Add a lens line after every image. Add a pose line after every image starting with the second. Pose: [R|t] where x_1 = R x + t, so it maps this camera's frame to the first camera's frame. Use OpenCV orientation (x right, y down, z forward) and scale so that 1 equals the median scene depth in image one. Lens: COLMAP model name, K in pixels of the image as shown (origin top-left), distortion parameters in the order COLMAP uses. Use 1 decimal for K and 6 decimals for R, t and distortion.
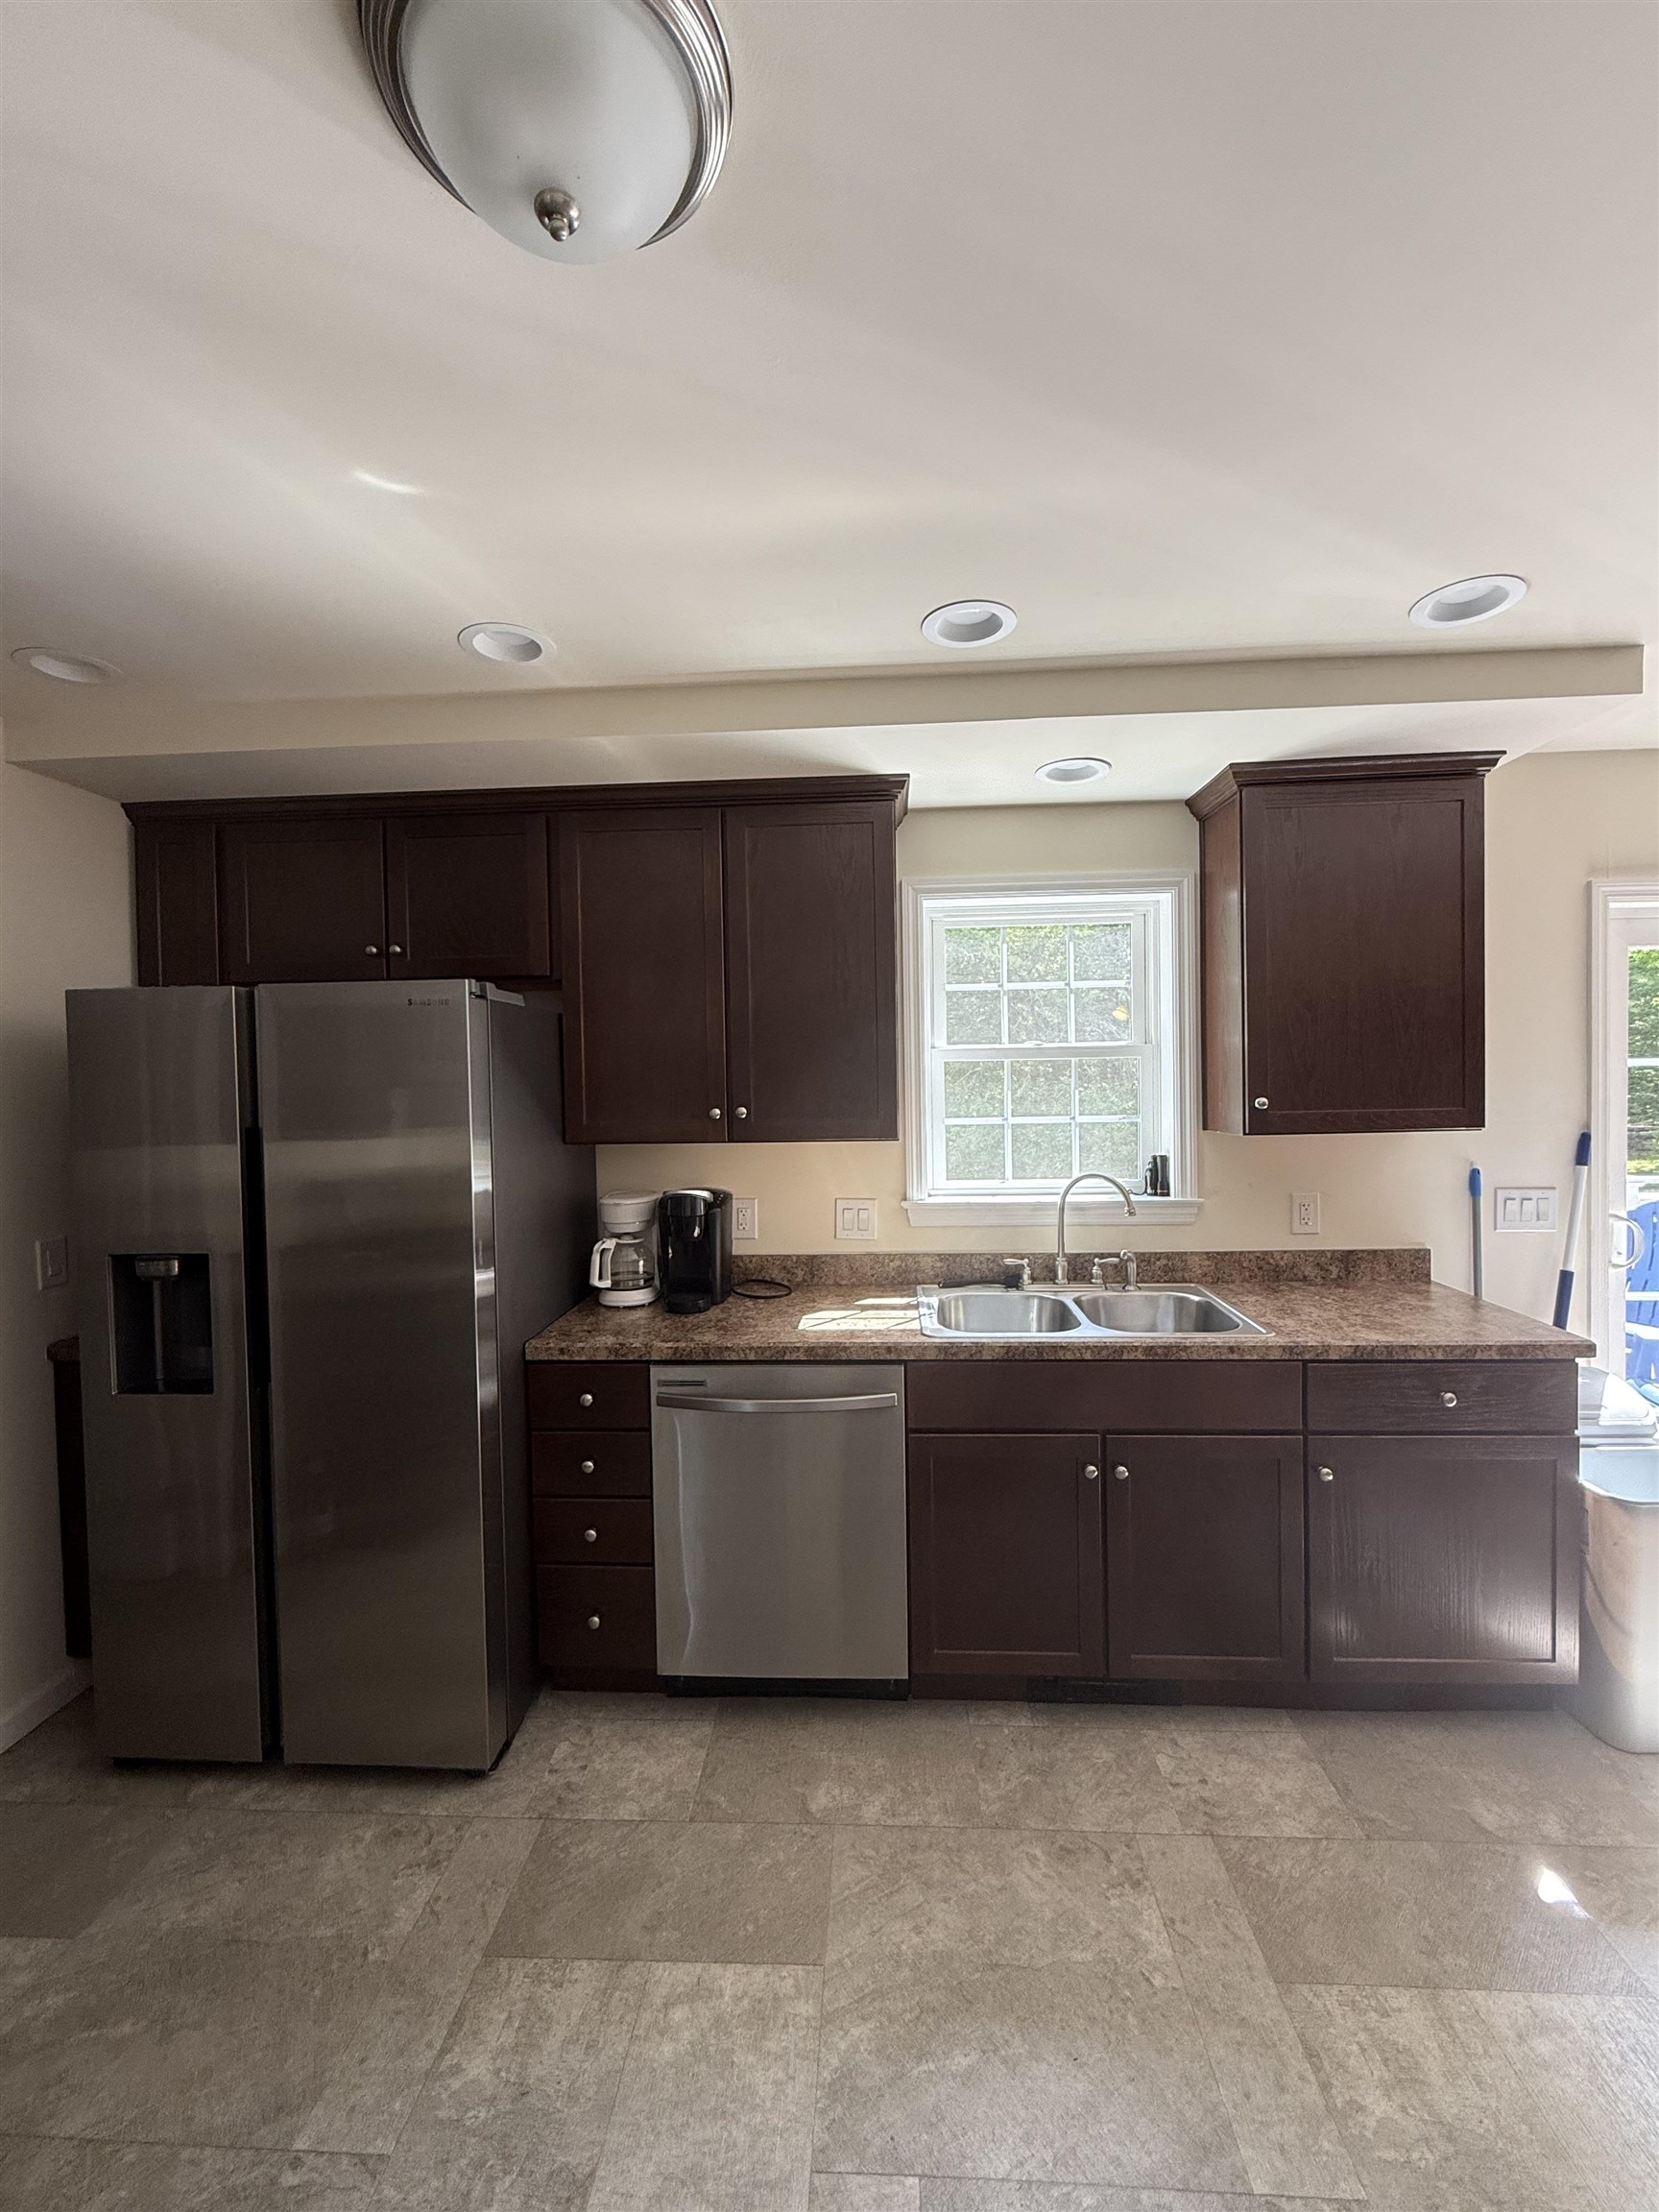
lens RADIAL K [[926.3, 0, 829.5], [0, 926.3, 1106.0], [0, 0, 1]] dist [-0.001375, 0.000304]
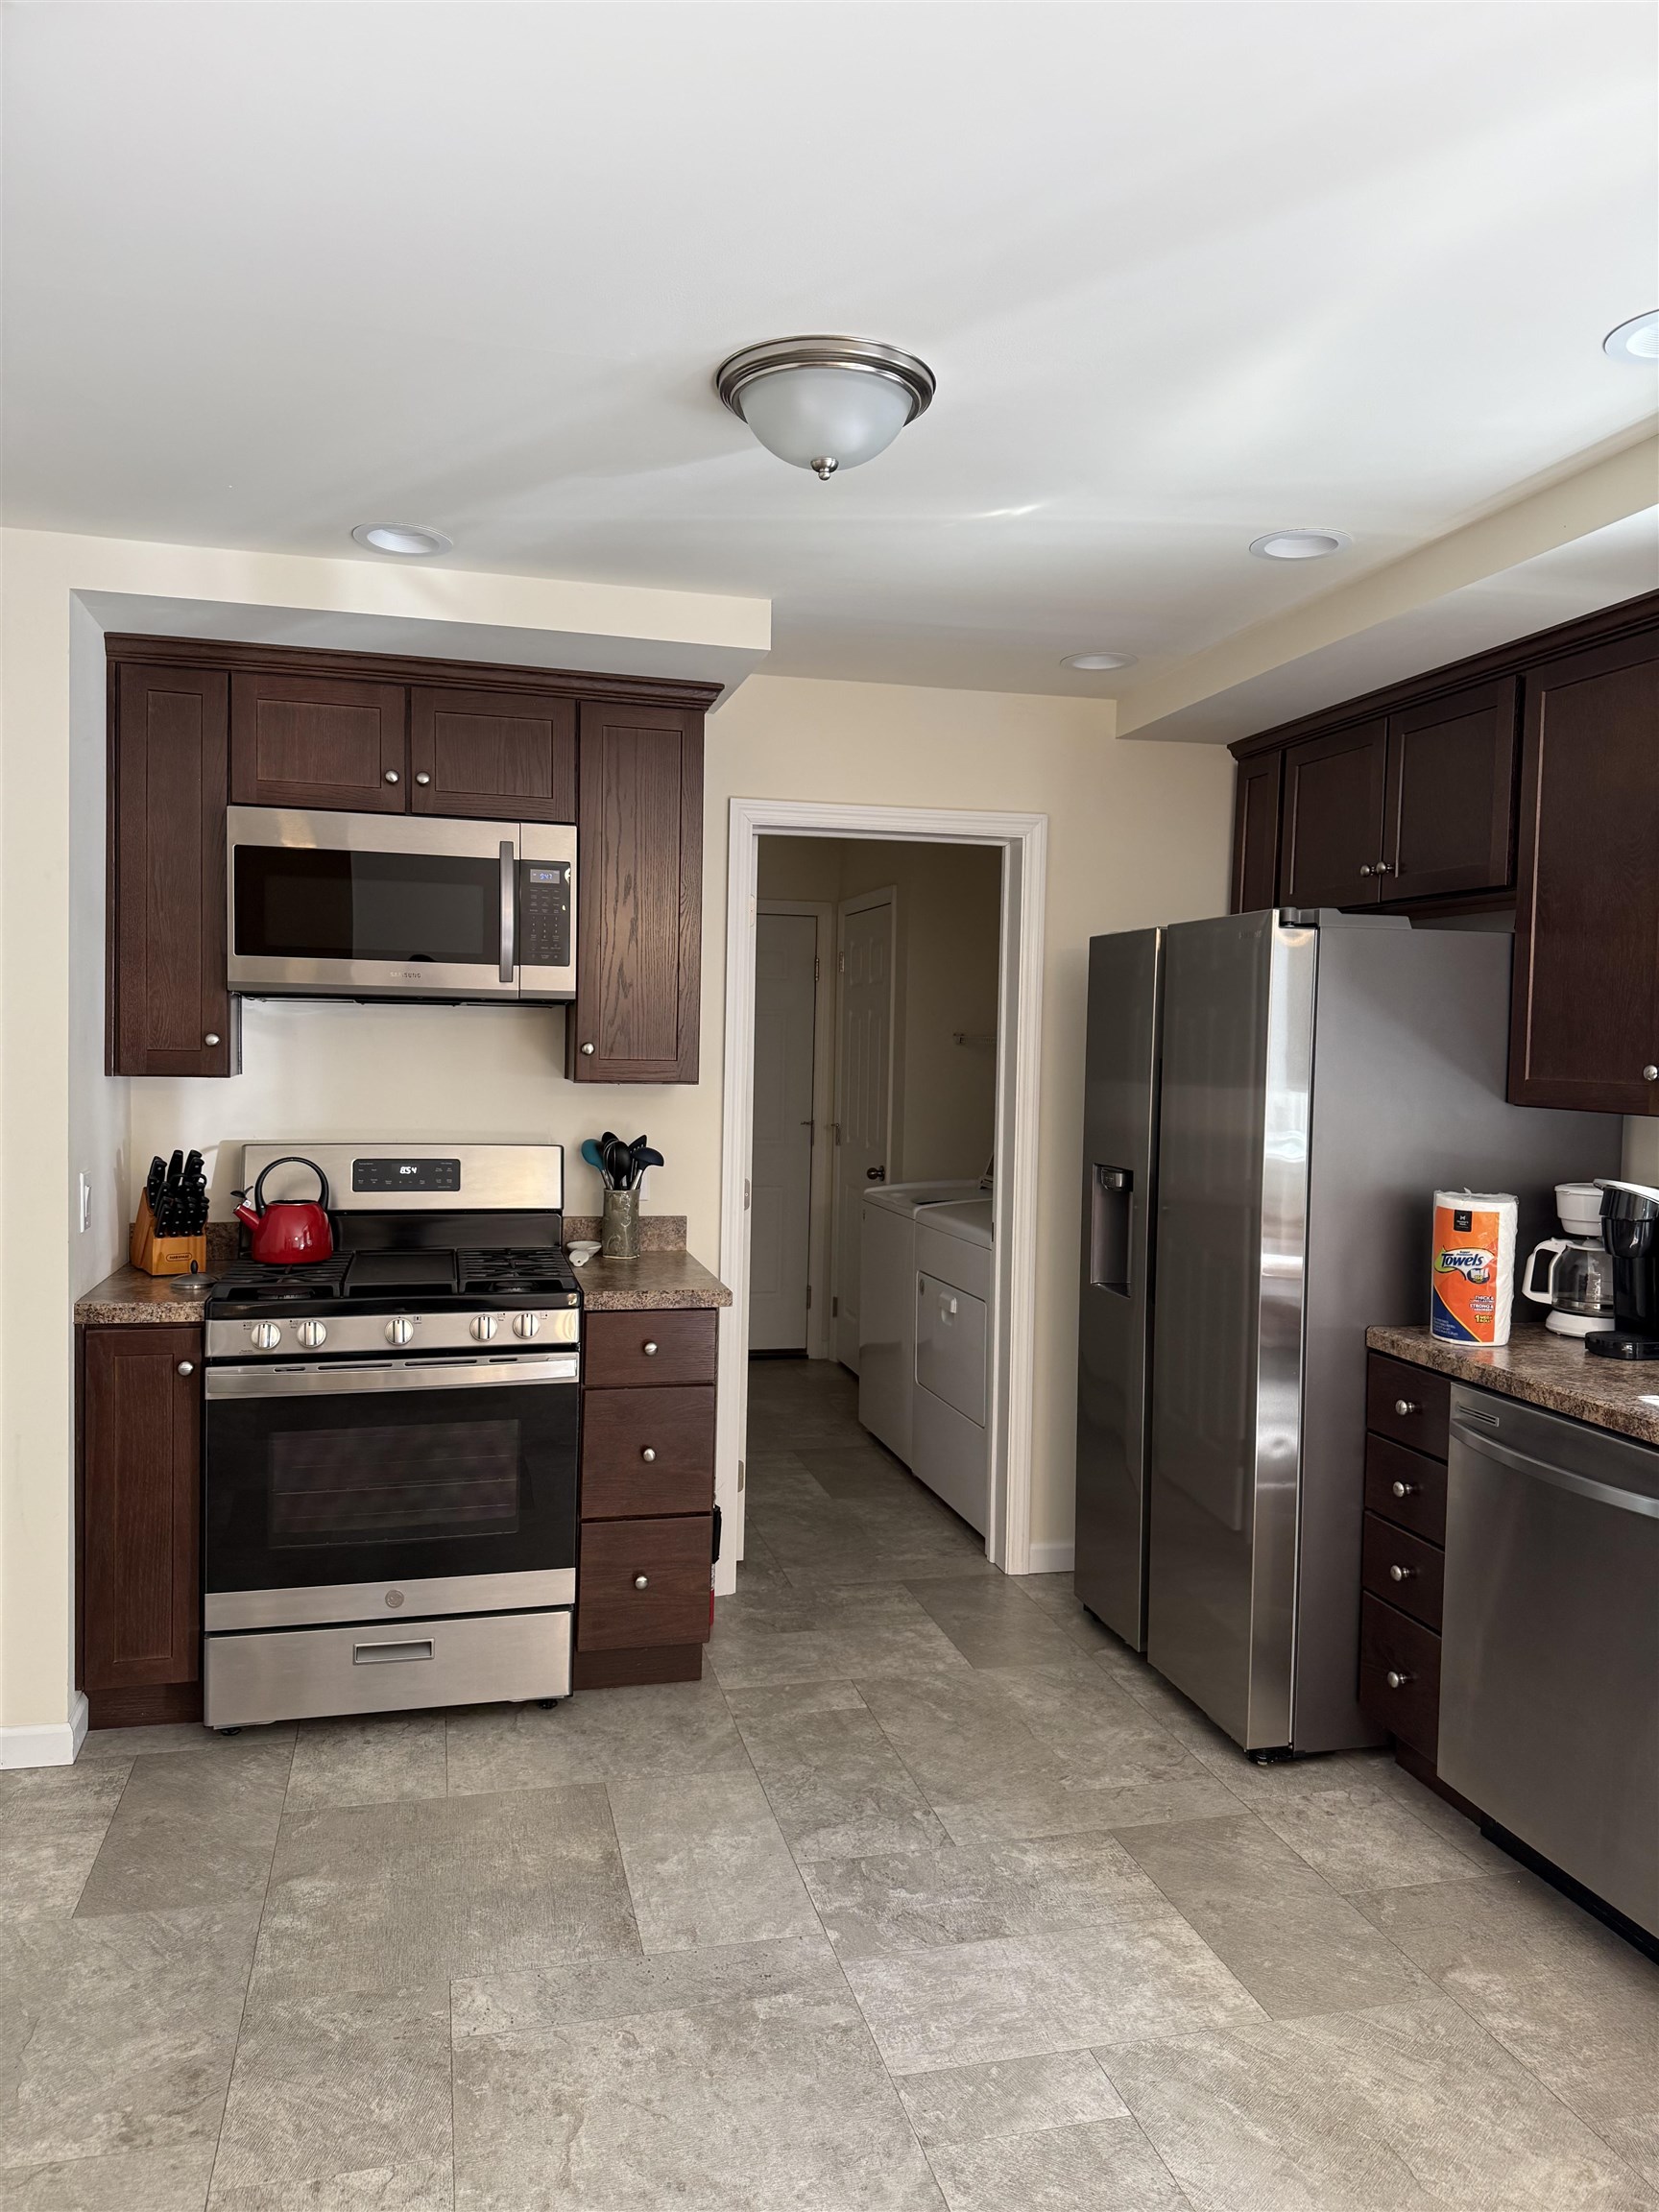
lens RADIAL K [[1566.1, 0, 828.2], [0, 1566.1, 1096.2], [0, 0, 1]] dist [0.024820, -0.026779]
pose [[0.299849, 0.059263, -0.952144, 0.899560], [-0.052235, 0.997591, 0.045642, 0.004235], [0.952556, 0.036050, 0.302222, 0.081493]]
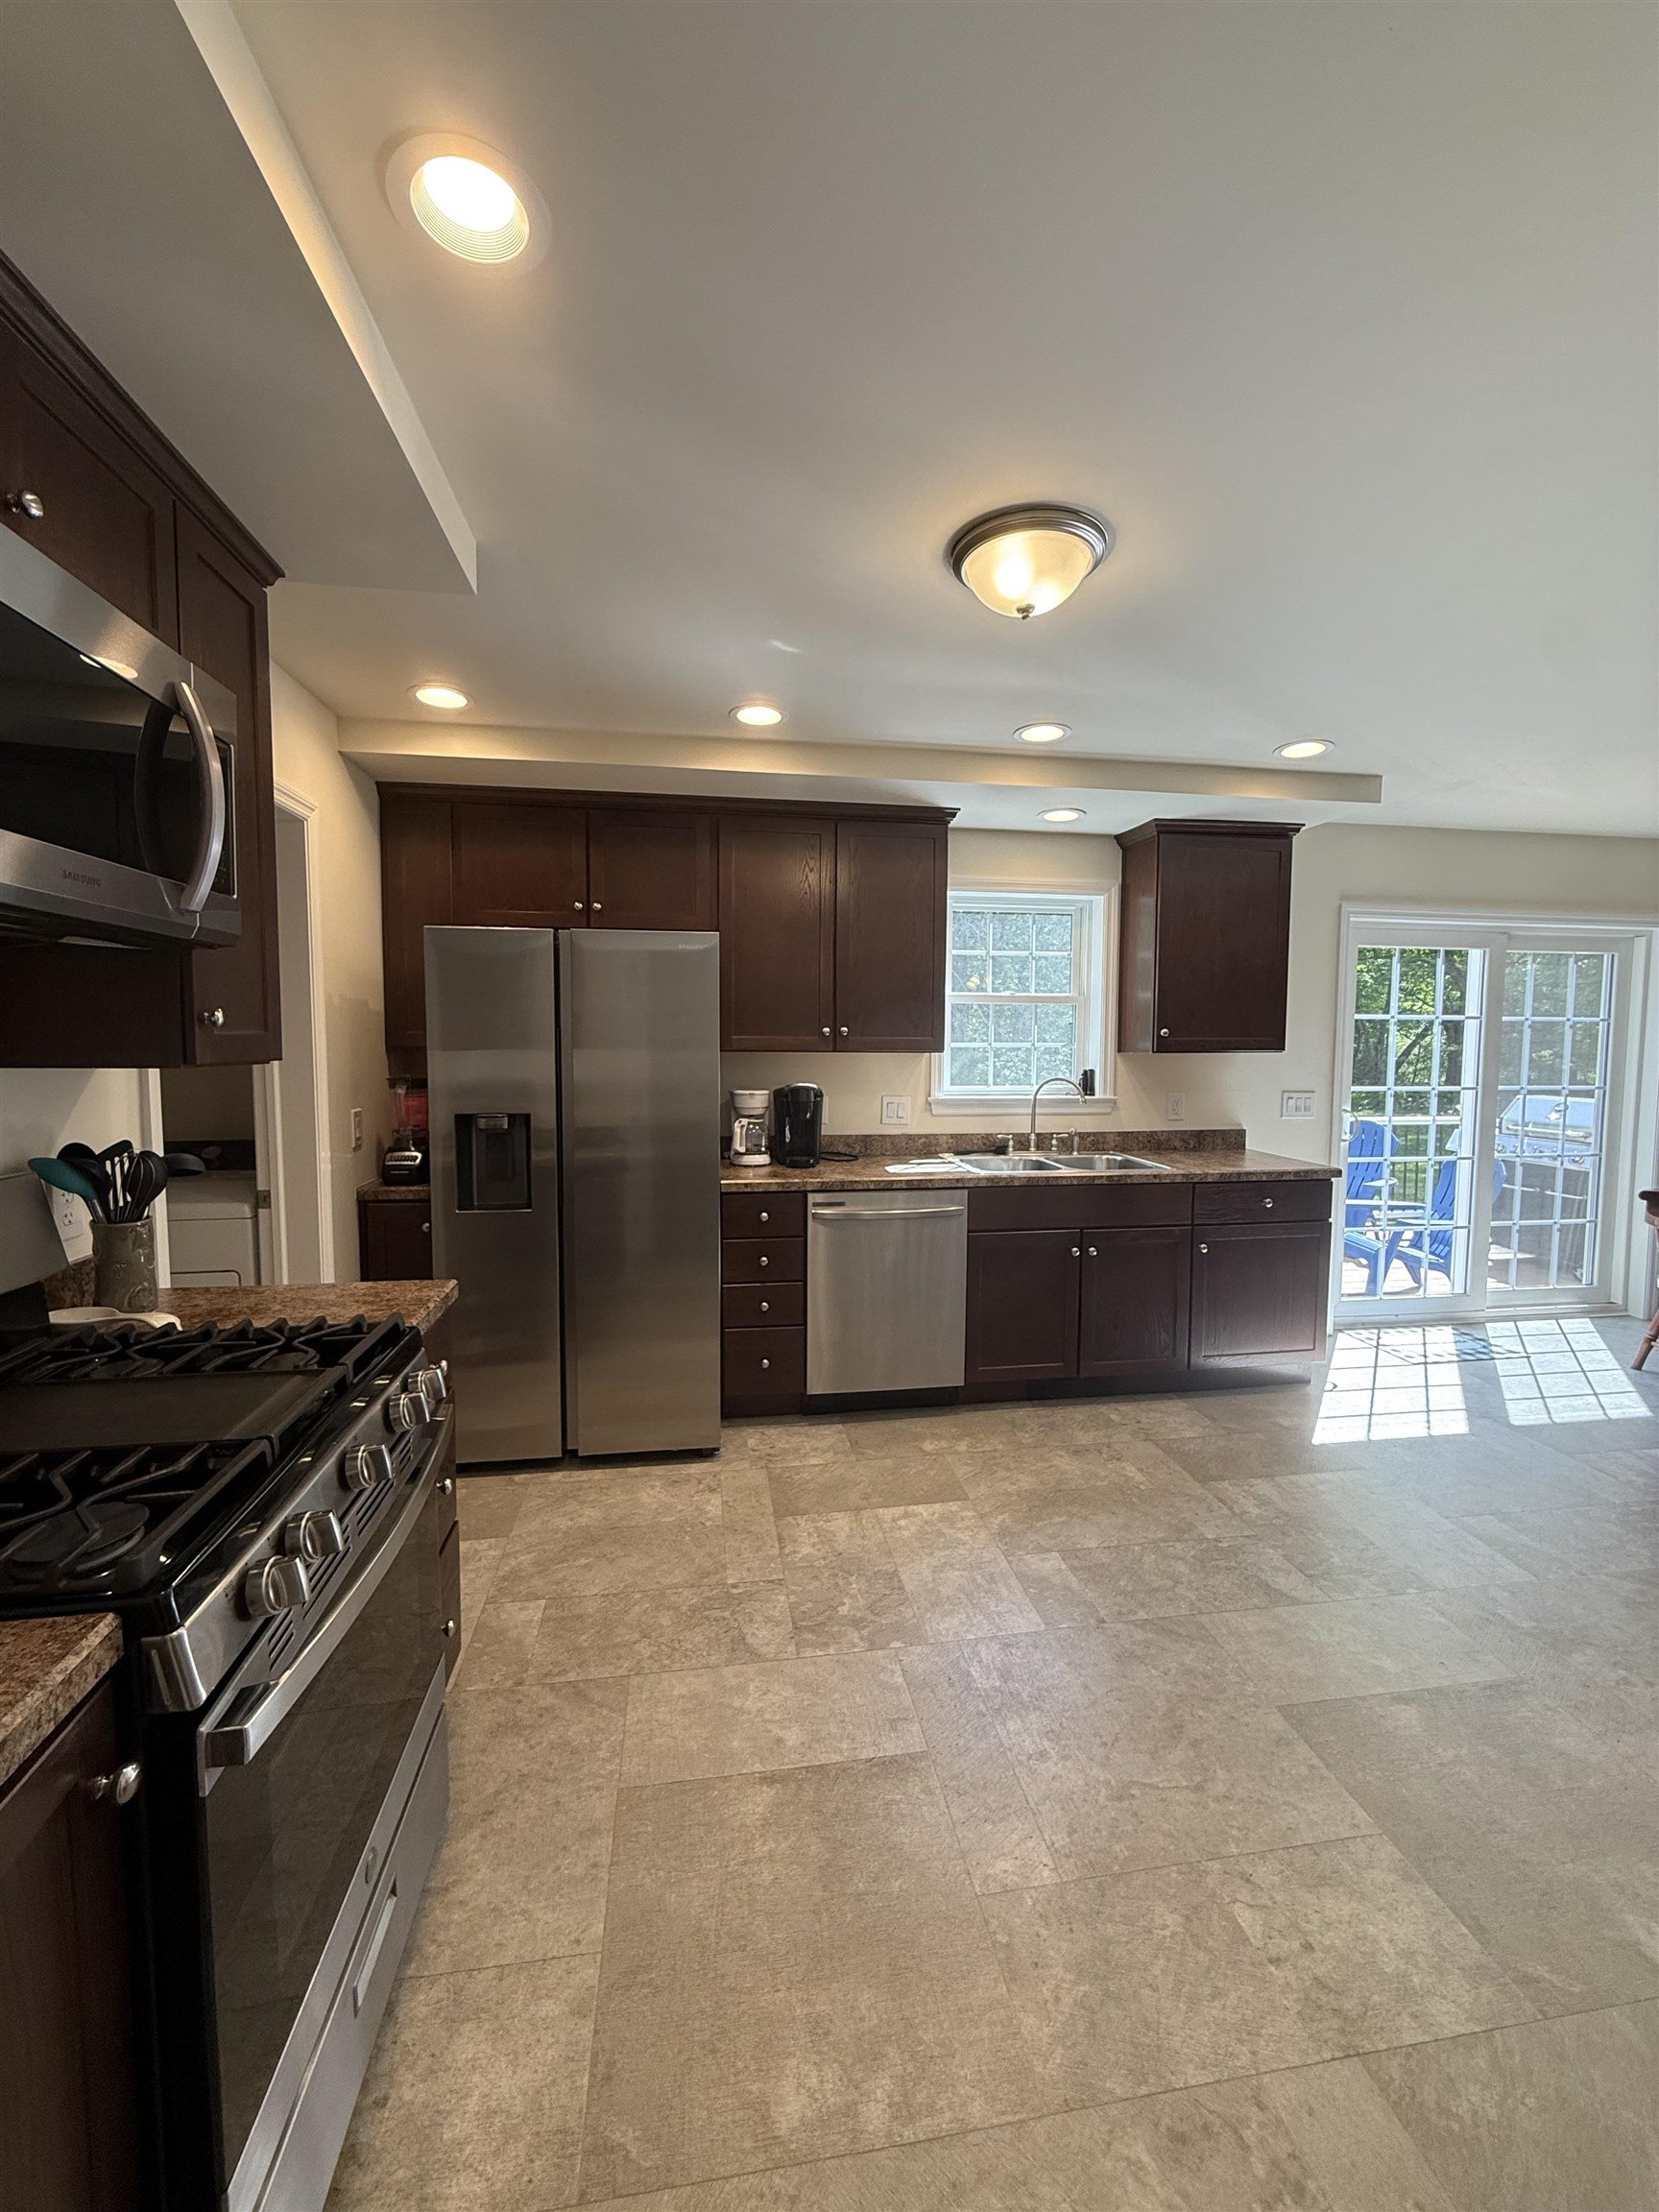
lens RADIAL K [[881.5, 0, 829.5], [0, 881.5, 1106.0], [0, 0, 1]] dist [-0.001165, 0.000587]
pose [[0.977449, 0.008046, 0.211018, -0.460877], [-0.017396, 0.998945, 0.042491, 0.074779], [-0.210453, -0.045204, 0.976558, -0.411258]]
